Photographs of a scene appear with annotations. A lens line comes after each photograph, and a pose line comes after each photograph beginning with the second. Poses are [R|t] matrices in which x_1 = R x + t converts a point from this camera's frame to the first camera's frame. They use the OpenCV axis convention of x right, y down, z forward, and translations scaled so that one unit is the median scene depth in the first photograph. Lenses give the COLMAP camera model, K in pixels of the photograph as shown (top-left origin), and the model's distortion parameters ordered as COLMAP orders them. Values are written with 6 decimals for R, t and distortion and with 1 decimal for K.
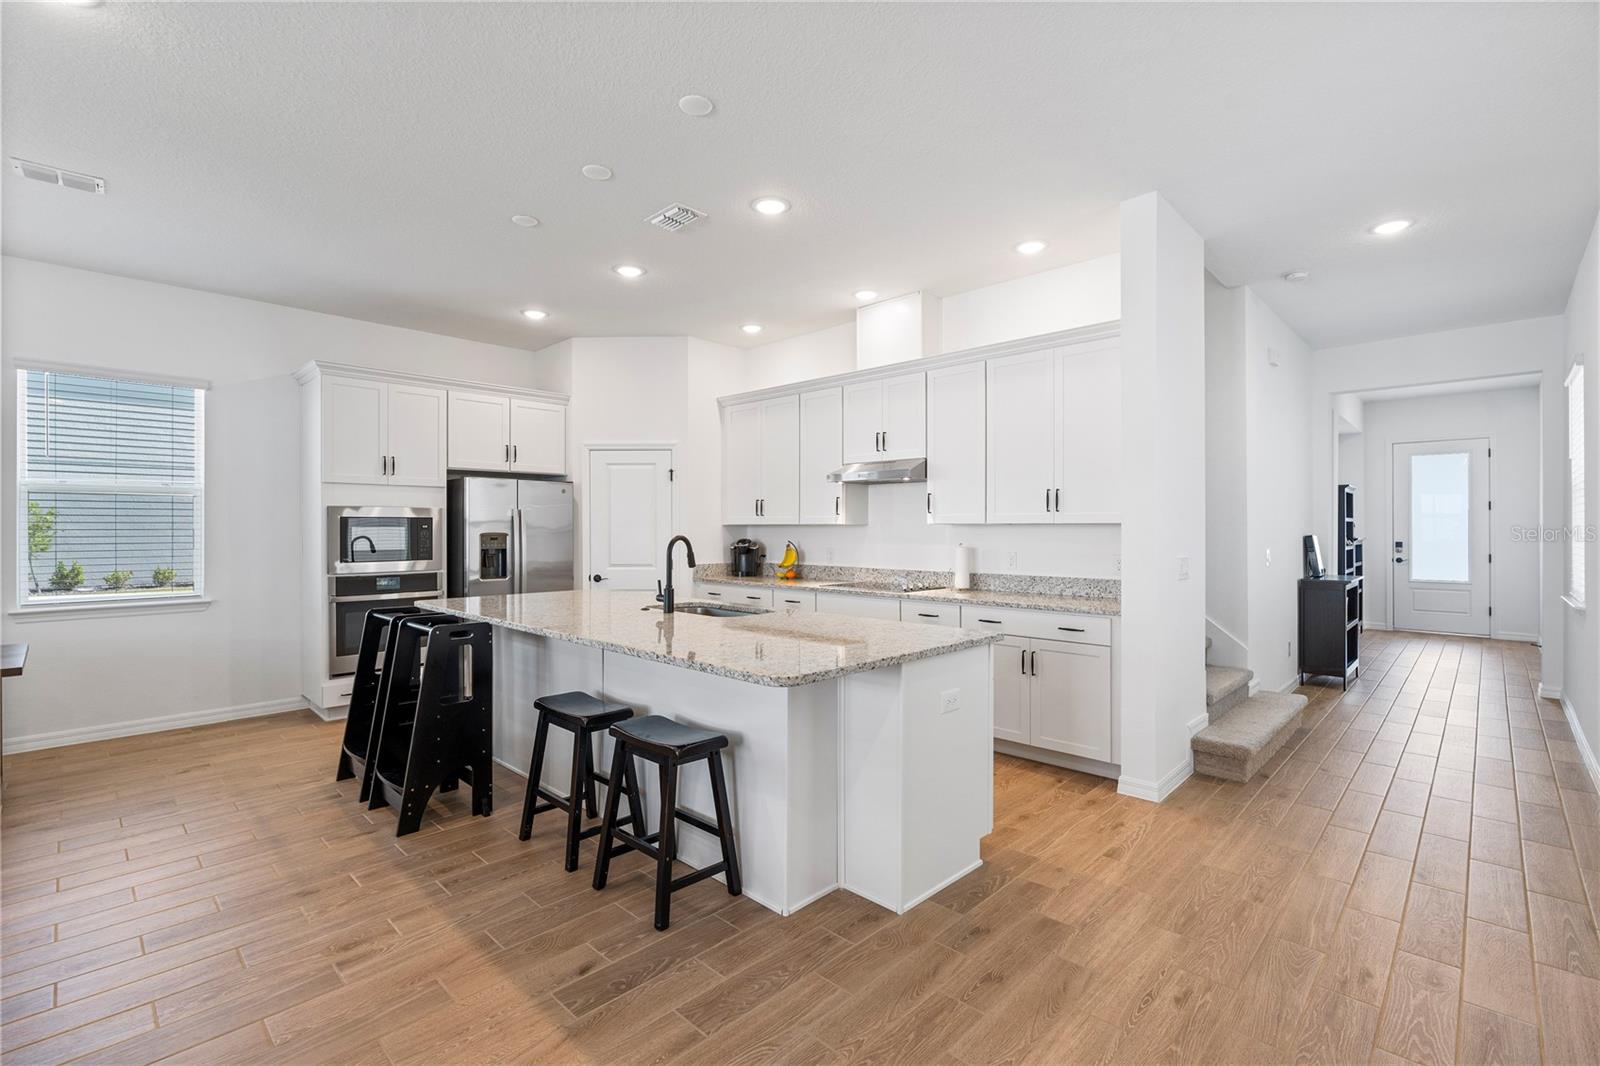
lens RADIAL K [[745.9, 0, 800.0], [0, 745.9, 533.0], [0, 0, 1]] dist [-0.000546, 0.000340]
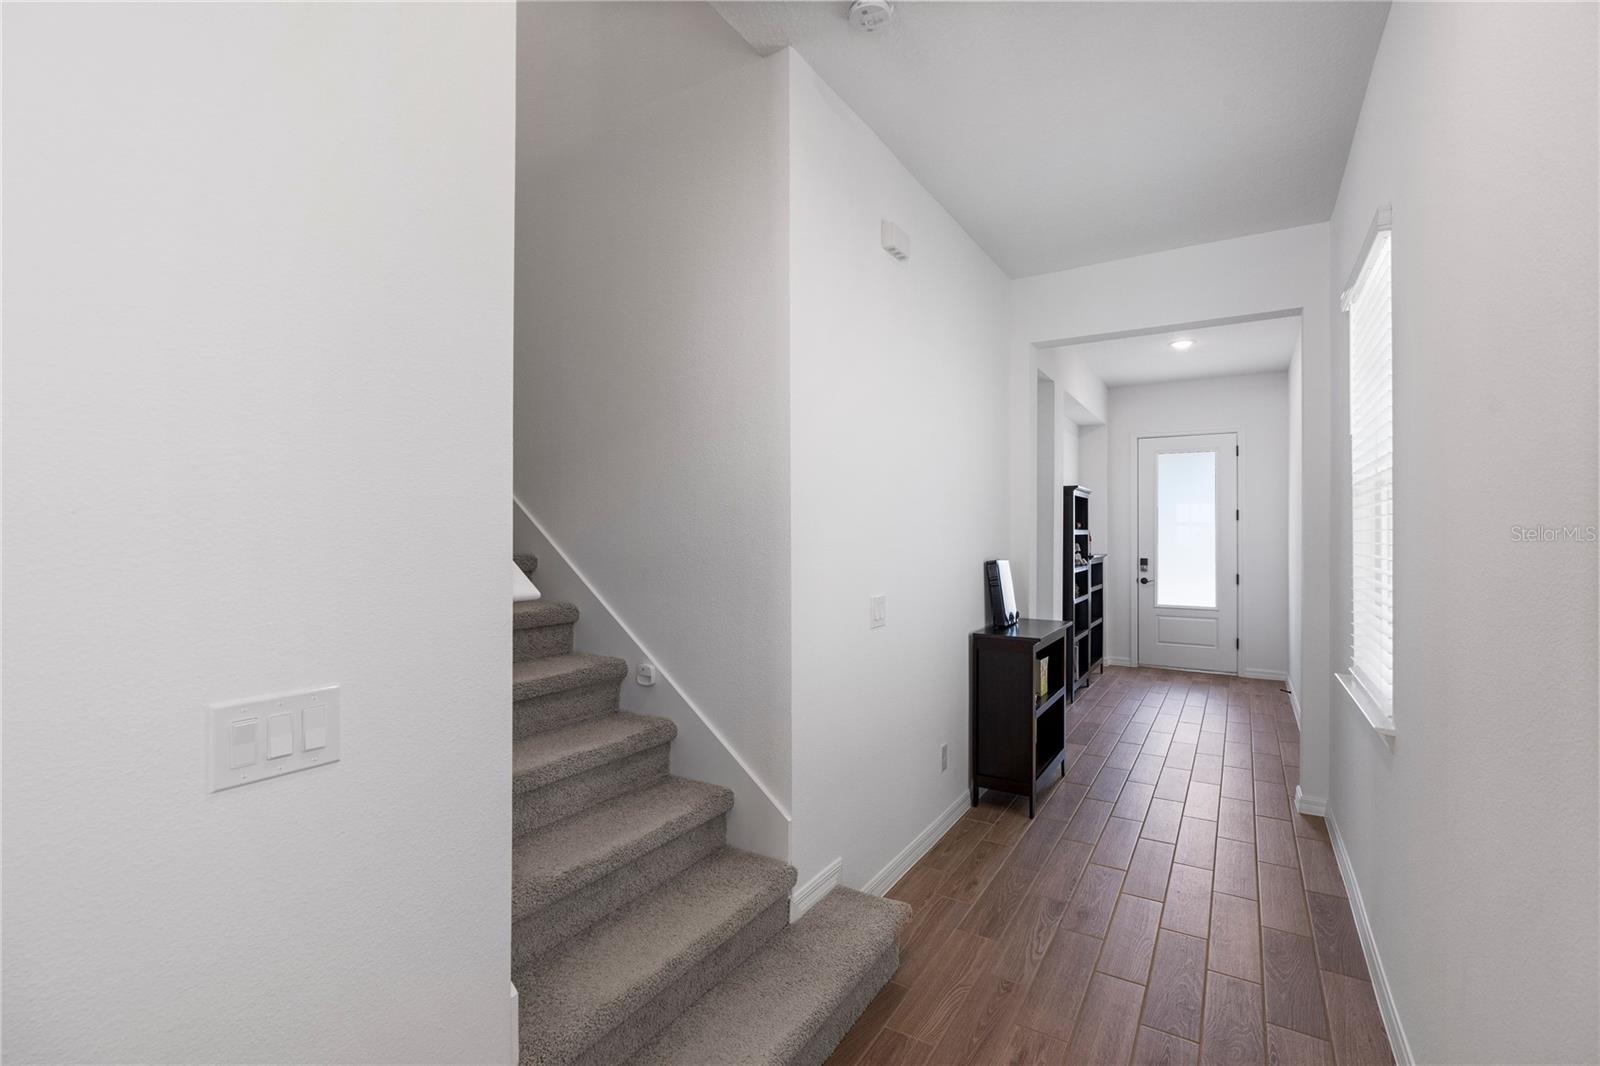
lens RADIAL K [[713.8, 0, 800.0], [0, 713.8, 533.0], [0, 0, 1]] dist [-0.042964, -0.000348]
pose [[0.982385, 0.001819, 0.186862, 0.315842], [-0.000981, 0.999989, -0.004575, -0.013275], [-0.186868, 0.004311, 0.982376, 0.339556]]
